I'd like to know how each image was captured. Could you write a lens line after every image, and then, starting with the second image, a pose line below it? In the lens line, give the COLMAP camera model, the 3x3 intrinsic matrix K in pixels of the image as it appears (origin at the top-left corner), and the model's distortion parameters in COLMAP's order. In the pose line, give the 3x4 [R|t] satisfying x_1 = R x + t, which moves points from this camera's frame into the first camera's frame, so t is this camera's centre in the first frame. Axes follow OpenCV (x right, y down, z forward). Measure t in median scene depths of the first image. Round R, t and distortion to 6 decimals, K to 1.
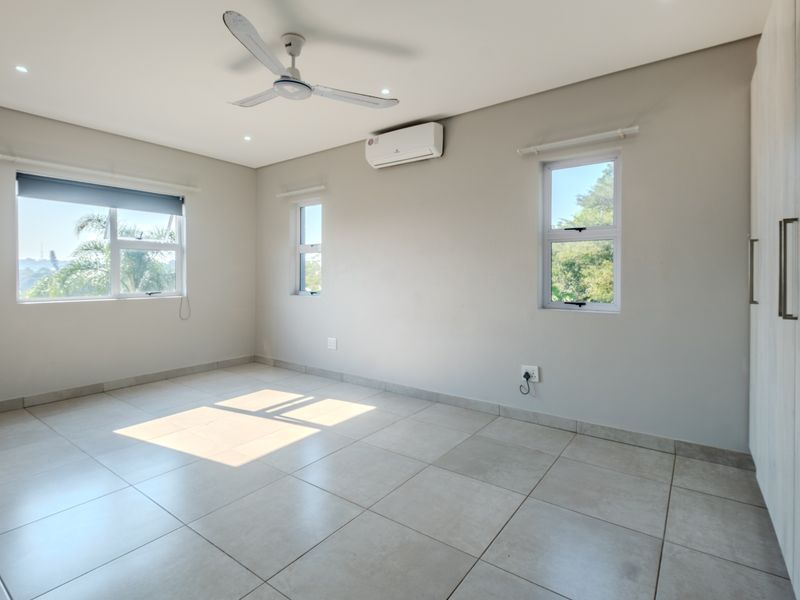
lens RADIAL K [[411.5, 0, 397.6], [0, 411.5, 279.0], [0, 0, 1]] dist [0.000875, -0.000183]
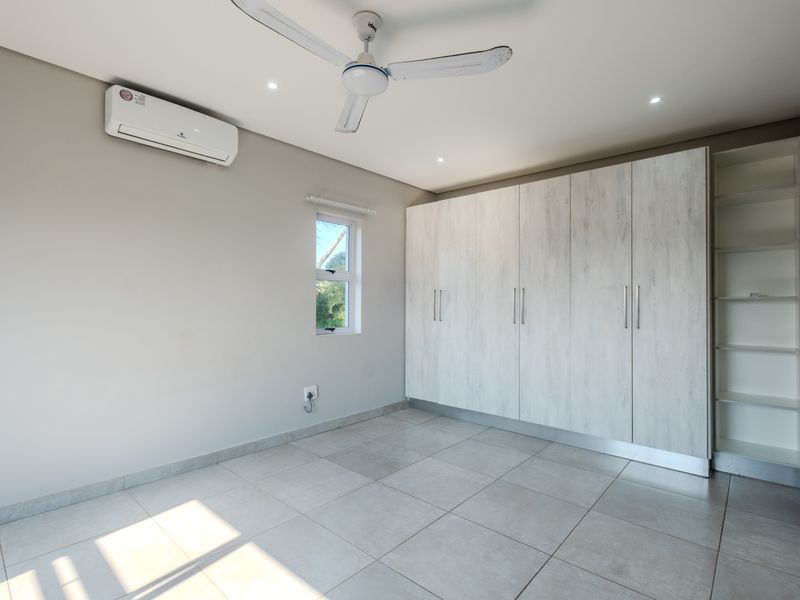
lens RADIAL K [[400.9, 0, 400.0], [0, 400.9, 300.0], [0, 0, 1]] dist [0.000478, -0.000173]
pose [[0.087686, 0.006482, 0.996127, -0.799126], [0.001721, 0.999976, -0.006658, -0.023136], [-0.996147, 0.002299, 0.087673, 0.677287]]
